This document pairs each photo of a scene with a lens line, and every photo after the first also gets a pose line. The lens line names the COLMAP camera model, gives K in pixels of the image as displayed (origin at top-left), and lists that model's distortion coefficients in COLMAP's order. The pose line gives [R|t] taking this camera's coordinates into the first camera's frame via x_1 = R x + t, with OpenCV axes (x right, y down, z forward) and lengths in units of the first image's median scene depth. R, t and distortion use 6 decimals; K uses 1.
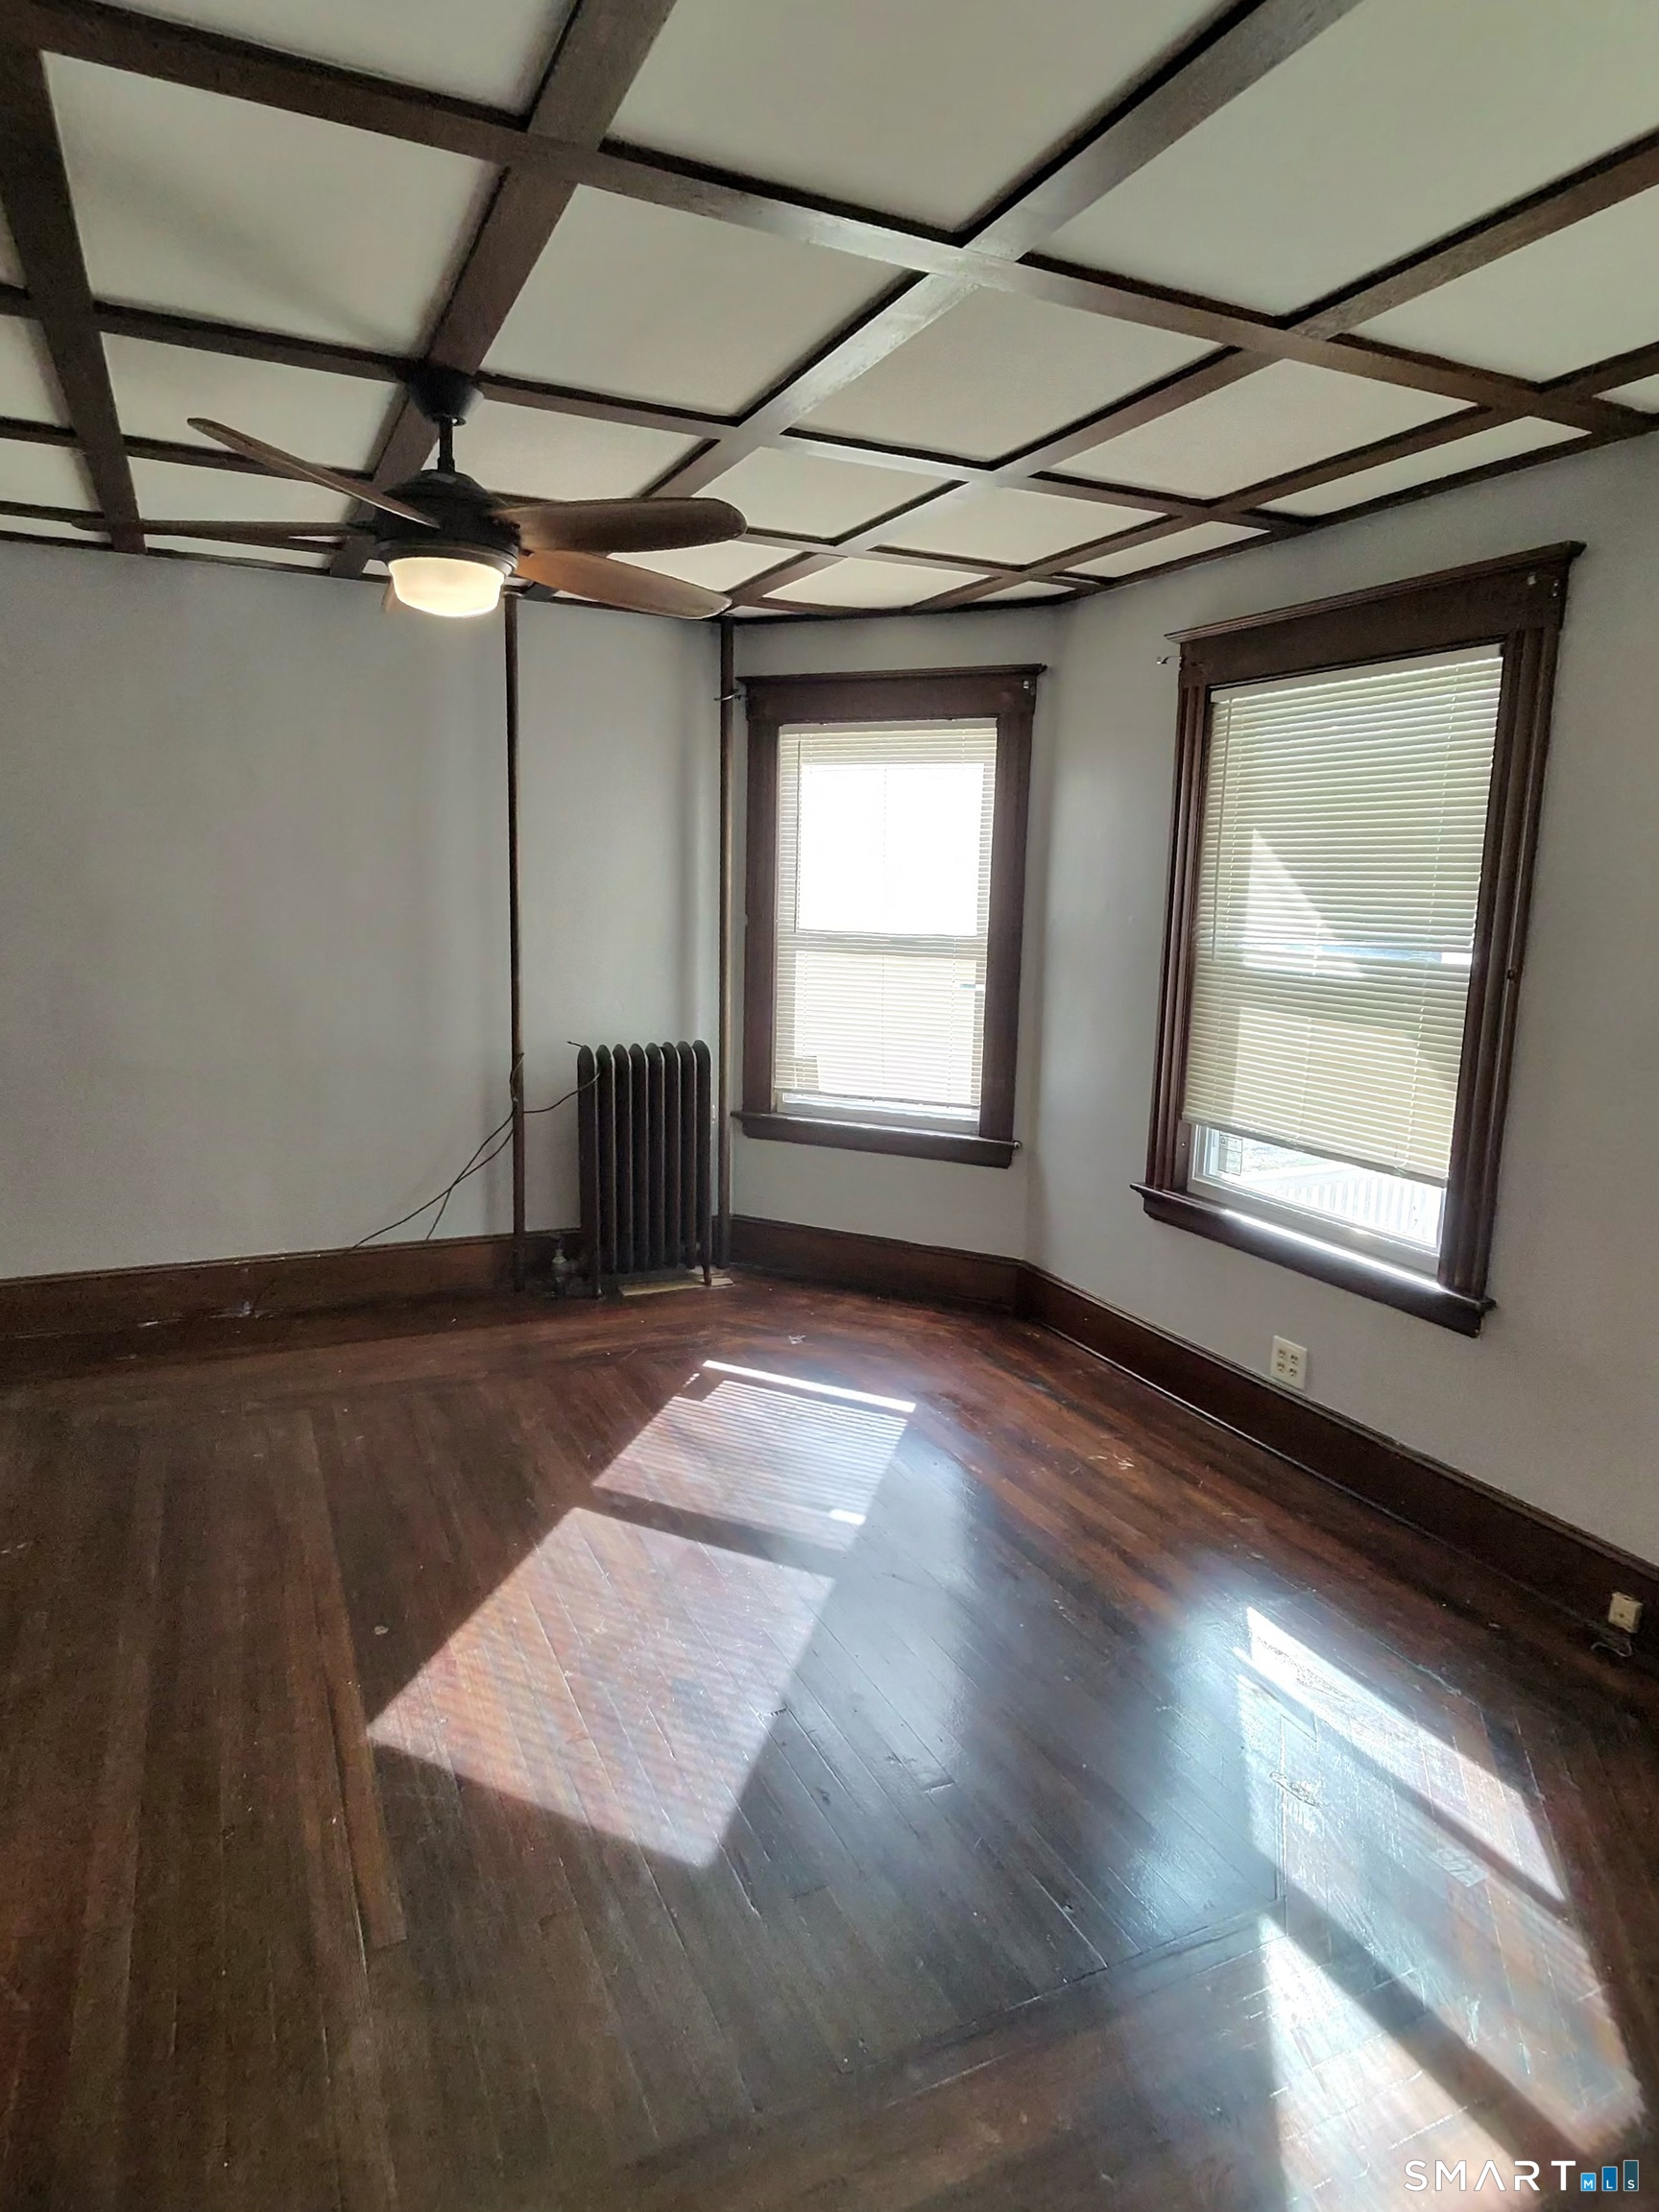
lens RADIAL K [[1294.9, 0, 824.8], [0, 1294.9, 1097.8], [0, 0, 1]] dist [-0.002624, -0.000975]
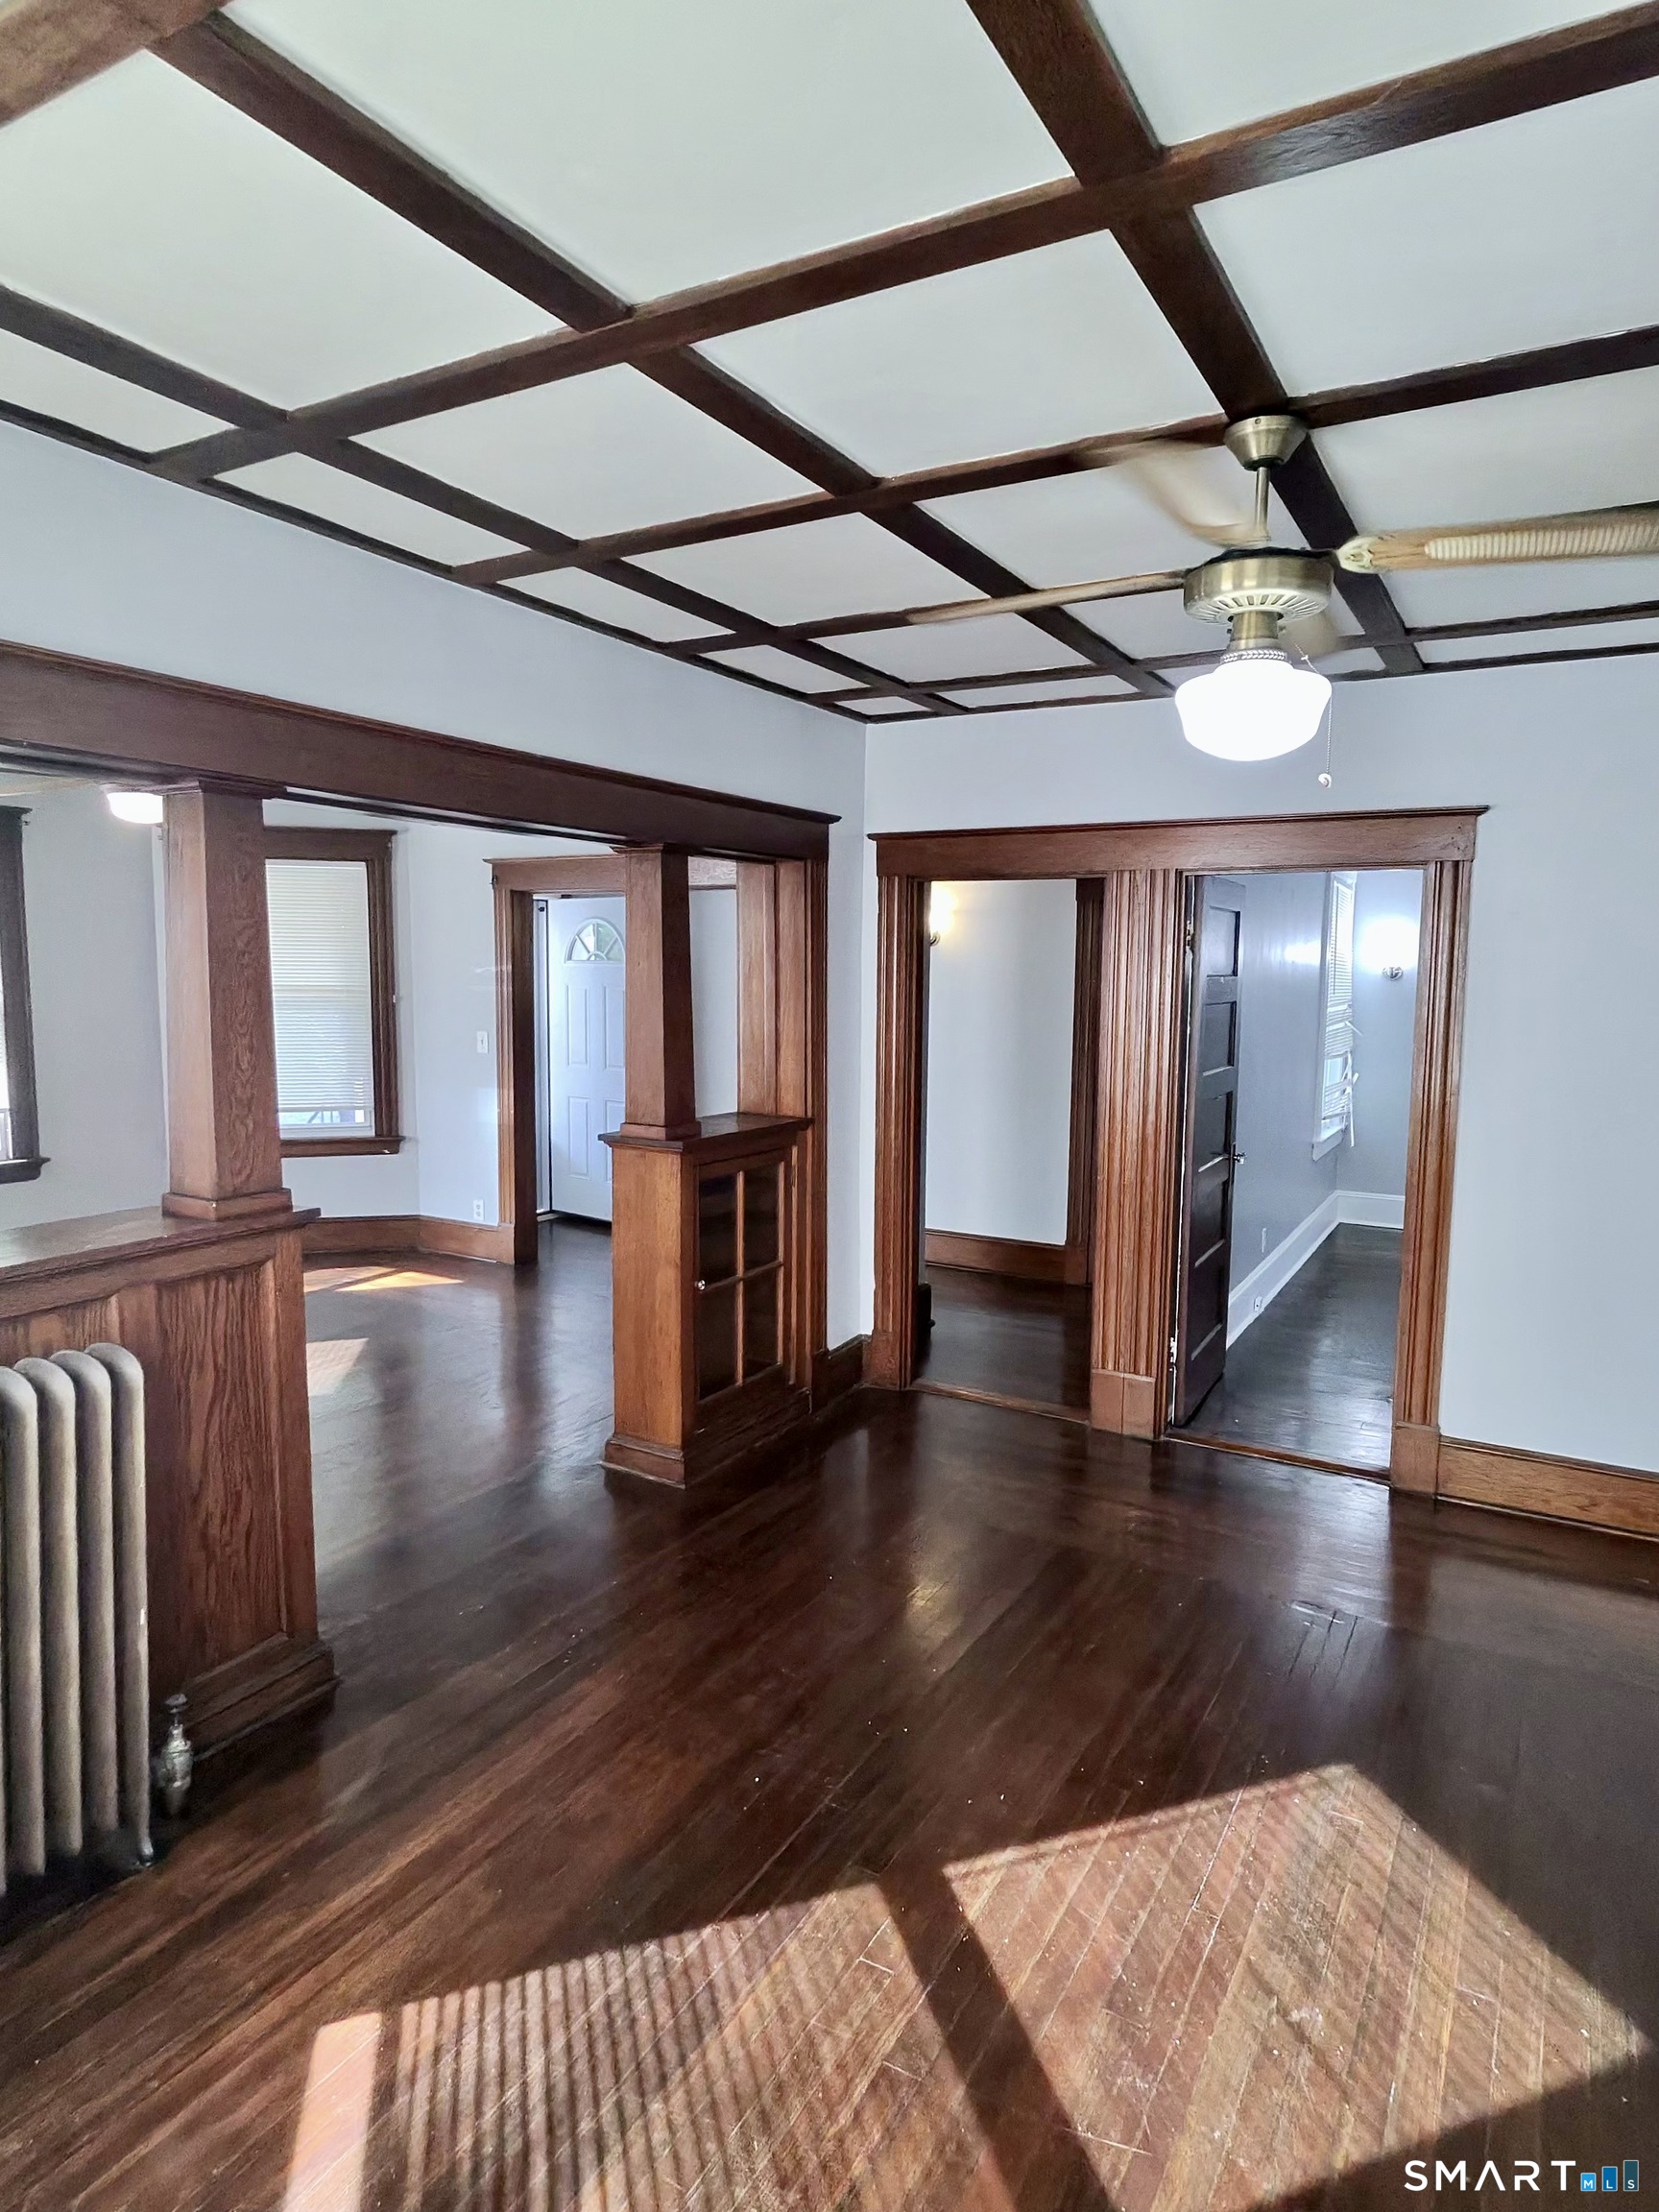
lens RADIAL K [[1294.9, 0, 821.6], [0, 1294.9, 1089.9], [0, 0, 1]] dist [-0.002624, -0.000975]
pose [[-0.559109, -0.119101, 0.820495, -1.688006], [0.110818, 0.970013, 0.216319, -0.233321], [-0.821655, 0.211871, -0.529144, 0.938332]]
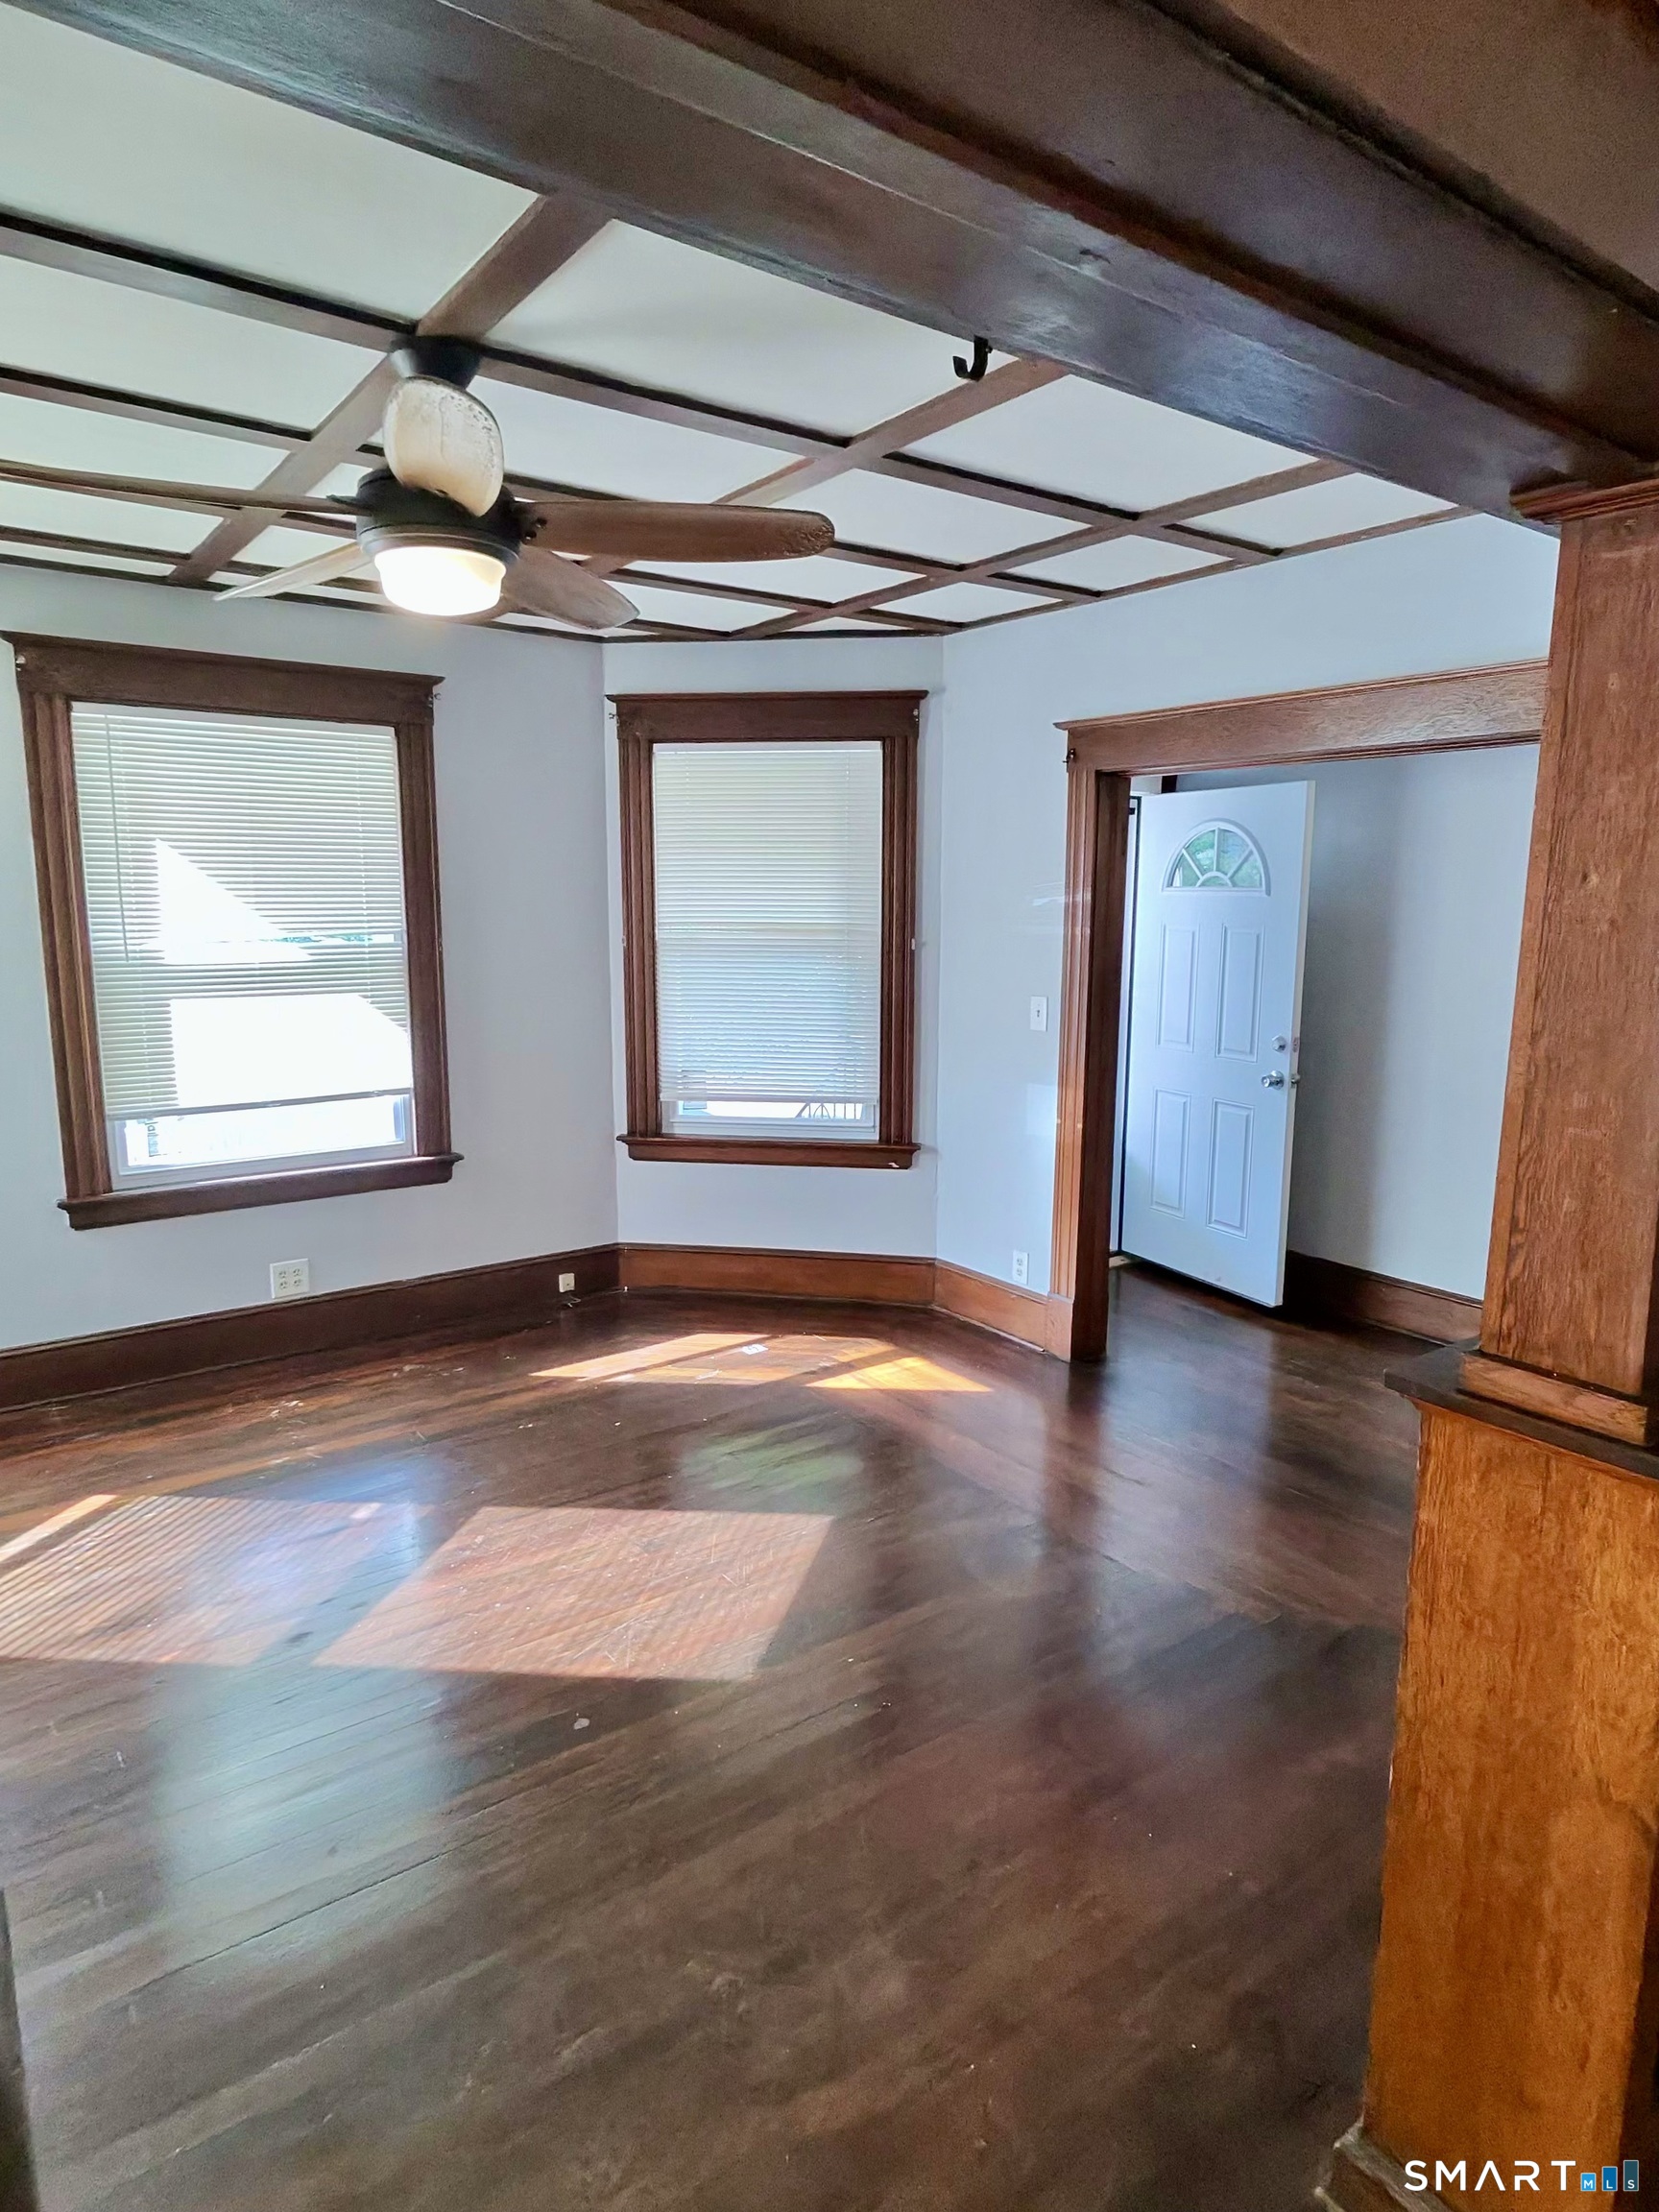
lens RADIAL K [[1294.9, 0, 825.0], [0, 1294.9, 1101.7], [0, 0, 1]] dist [-0.002624, -0.000975]
pose [[-0.184082, -0.189927, 0.964387, -0.949259], [0.151478, 0.963951, 0.218755, -0.158610], [-0.971169, 0.186352, -0.148676, 0.704232]]
